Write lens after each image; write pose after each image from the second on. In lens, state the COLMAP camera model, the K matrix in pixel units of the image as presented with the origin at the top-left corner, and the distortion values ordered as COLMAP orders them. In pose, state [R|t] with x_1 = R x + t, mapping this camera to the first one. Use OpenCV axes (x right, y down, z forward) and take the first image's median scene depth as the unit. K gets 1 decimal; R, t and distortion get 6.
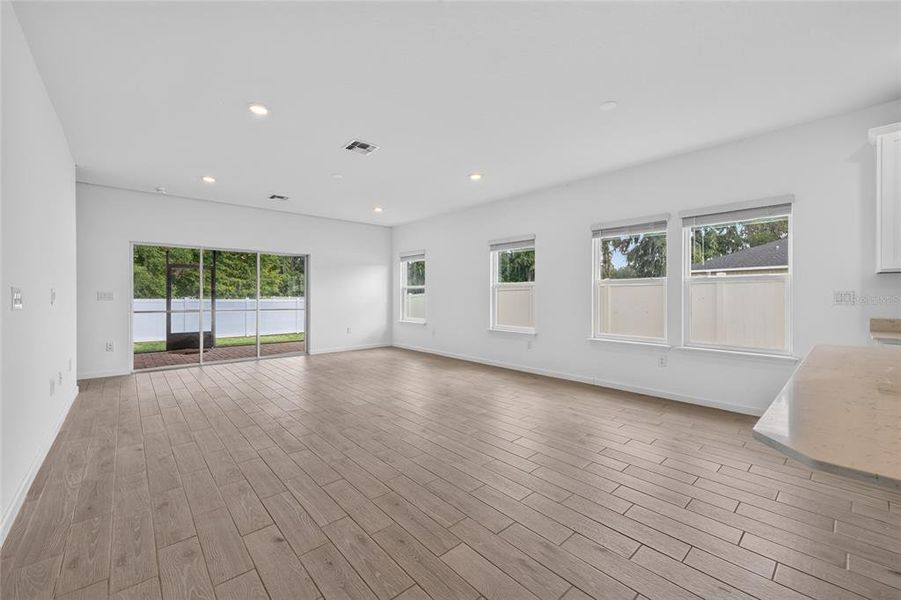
lens RADIAL K [[362.6, 0, 449.1], [0, 362.6, 295.9], [0, 0, 1]] dist [-0.001455, -0.000576]
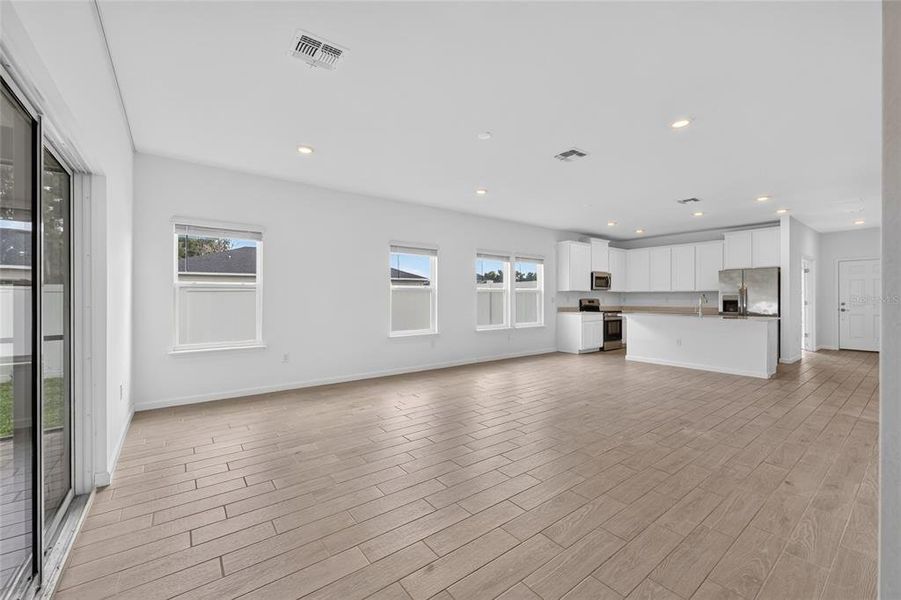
lens RADIAL K [[362.6, 0, 452.2], [0, 362.6, 298.1], [0, 0, 1]] dist [-0.001455, -0.000576]
pose [[0.078610, -0.000220, 0.996905, -0.833975], [0.003815, 0.999993, -0.000080, -0.005460], [-0.996898, 0.003809, 0.078610, 0.811519]]
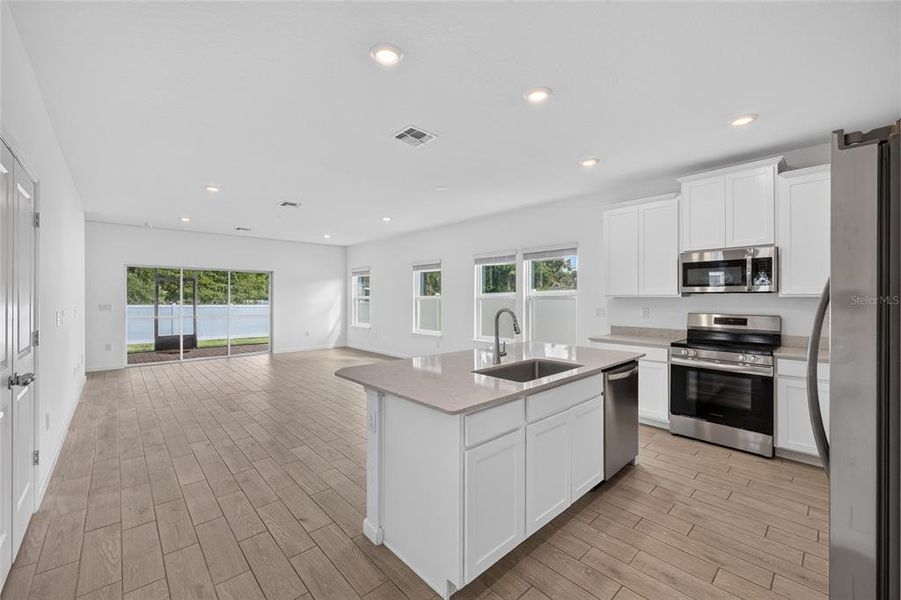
lens RADIAL K [[362.6, 0, 448.0], [0, 362.6, 297.4], [0, 0, 1]] dist [-0.001455, -0.000576]
pose [[0.999901, -0.000612, 0.014070, 0.229543], [0.000658, 0.999994, -0.003315, -0.027753], [-0.014068, 0.003324, 0.999896, -0.278510]]
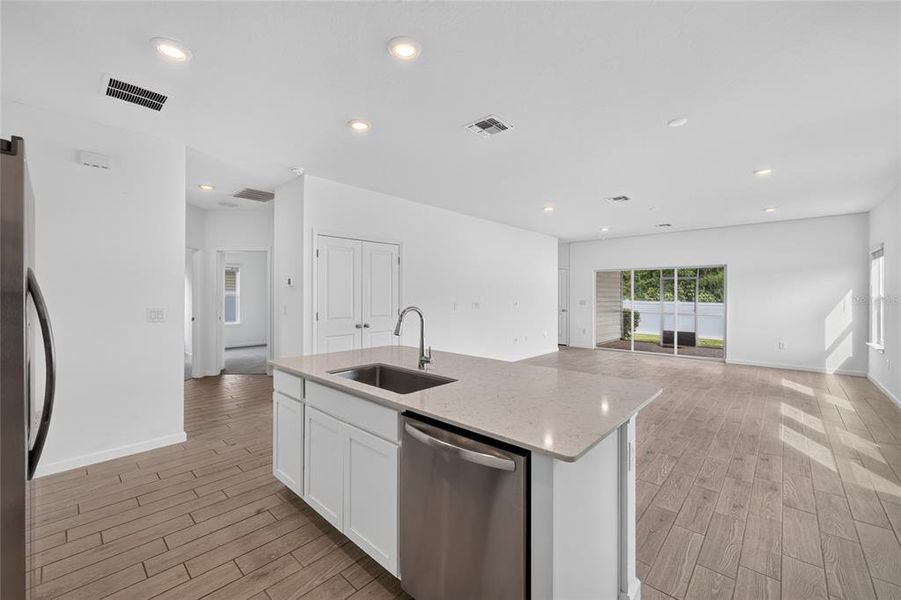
lens RADIAL K [[362.6, 0, 445.7], [0, 362.6, 295.0], [0, 0, 1]] dist [-0.001455, -0.000576]
pose [[0.088600, 0.000303, -0.996067, 0.687002], [-0.005159, 0.999987, -0.000155, -0.028798], [0.996054, 0.005153, 0.088600, 0.151065]]
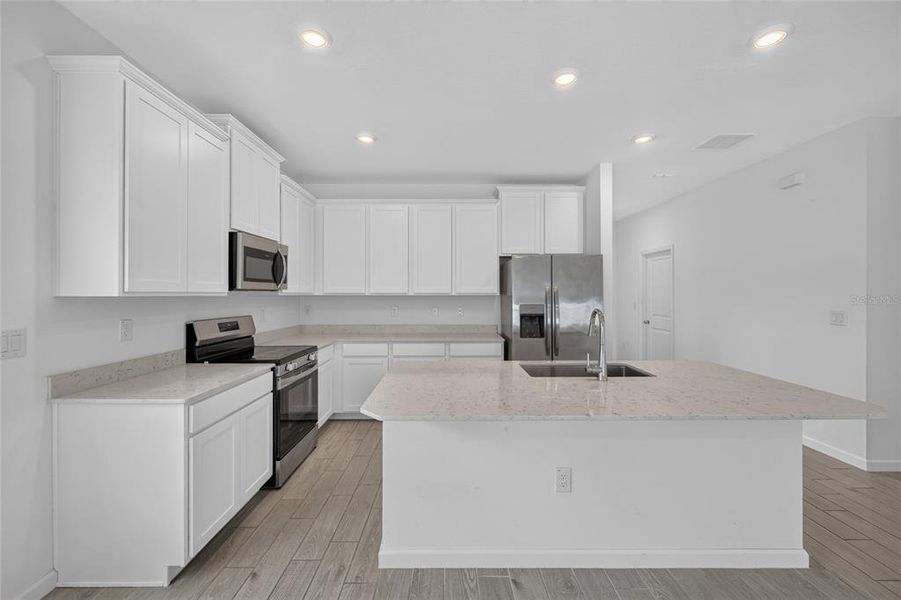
lens RADIAL K [[362.6, 0, 450.3], [0, 362.6, 292.7], [0, 0, 1]] dist [-0.001455, -0.000576]
pose [[-0.744115, 0.003060, 0.668044, 0.172328], [0.004629, 0.999989, 0.000575, -0.032968], [-0.668035, 0.003520, -0.744121, 0.516474]]
